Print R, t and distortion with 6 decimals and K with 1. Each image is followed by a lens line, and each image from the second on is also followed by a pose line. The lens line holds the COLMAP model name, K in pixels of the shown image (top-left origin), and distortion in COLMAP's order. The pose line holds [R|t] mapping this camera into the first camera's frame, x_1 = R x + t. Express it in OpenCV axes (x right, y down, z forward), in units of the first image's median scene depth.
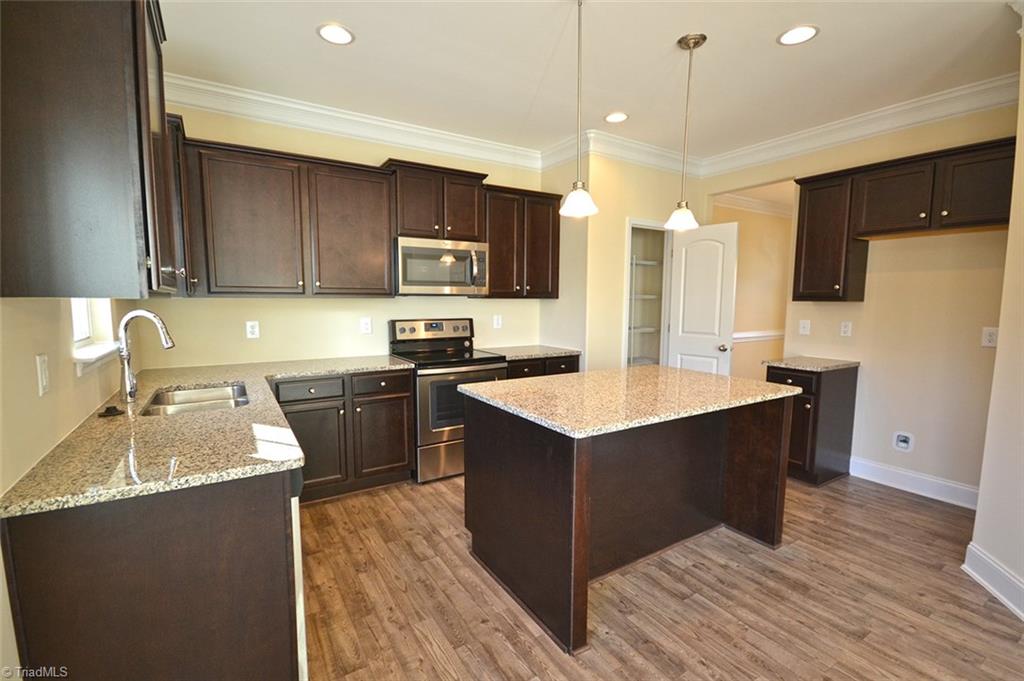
lens RADIAL K [[453.1, 0, 510.0], [0, 453.1, 368.3], [0, 0, 1]] dist [0.006265, -0.007897]
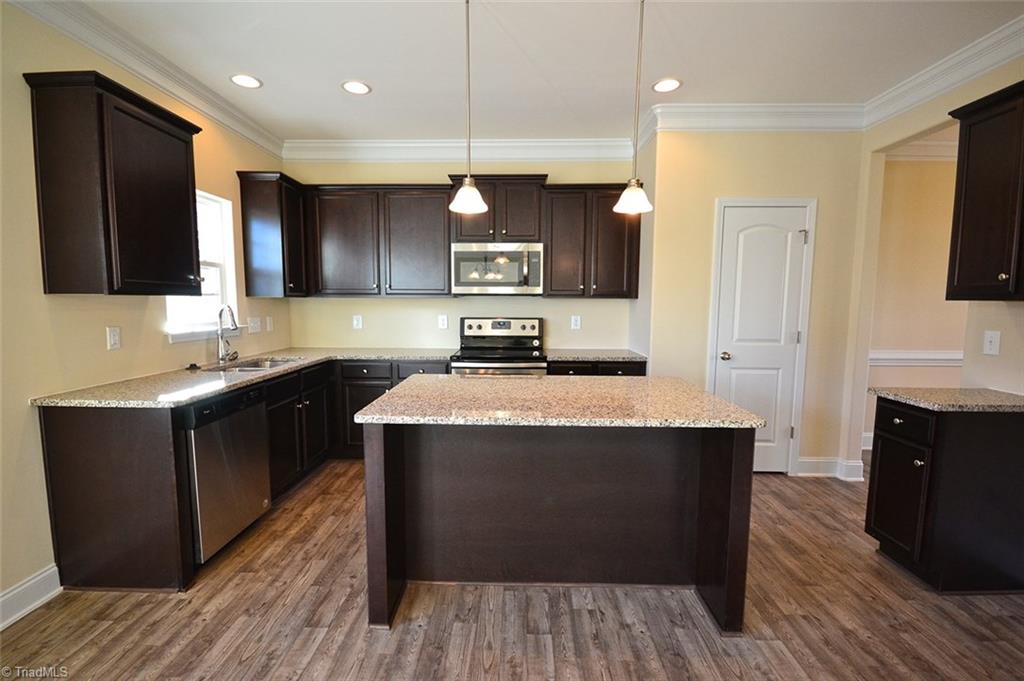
lens RADIAL K [[453.1, 0, 509.2], [0, 453.1, 367.8], [0, 0, 1]] dist [0.006265, -0.007897]
pose [[0.834464, 0.079784, -0.545256, 0.476777], [-0.083964, 0.996319, 0.017285, -0.012033], [0.544628, 0.031358, 0.838091, 0.132079]]
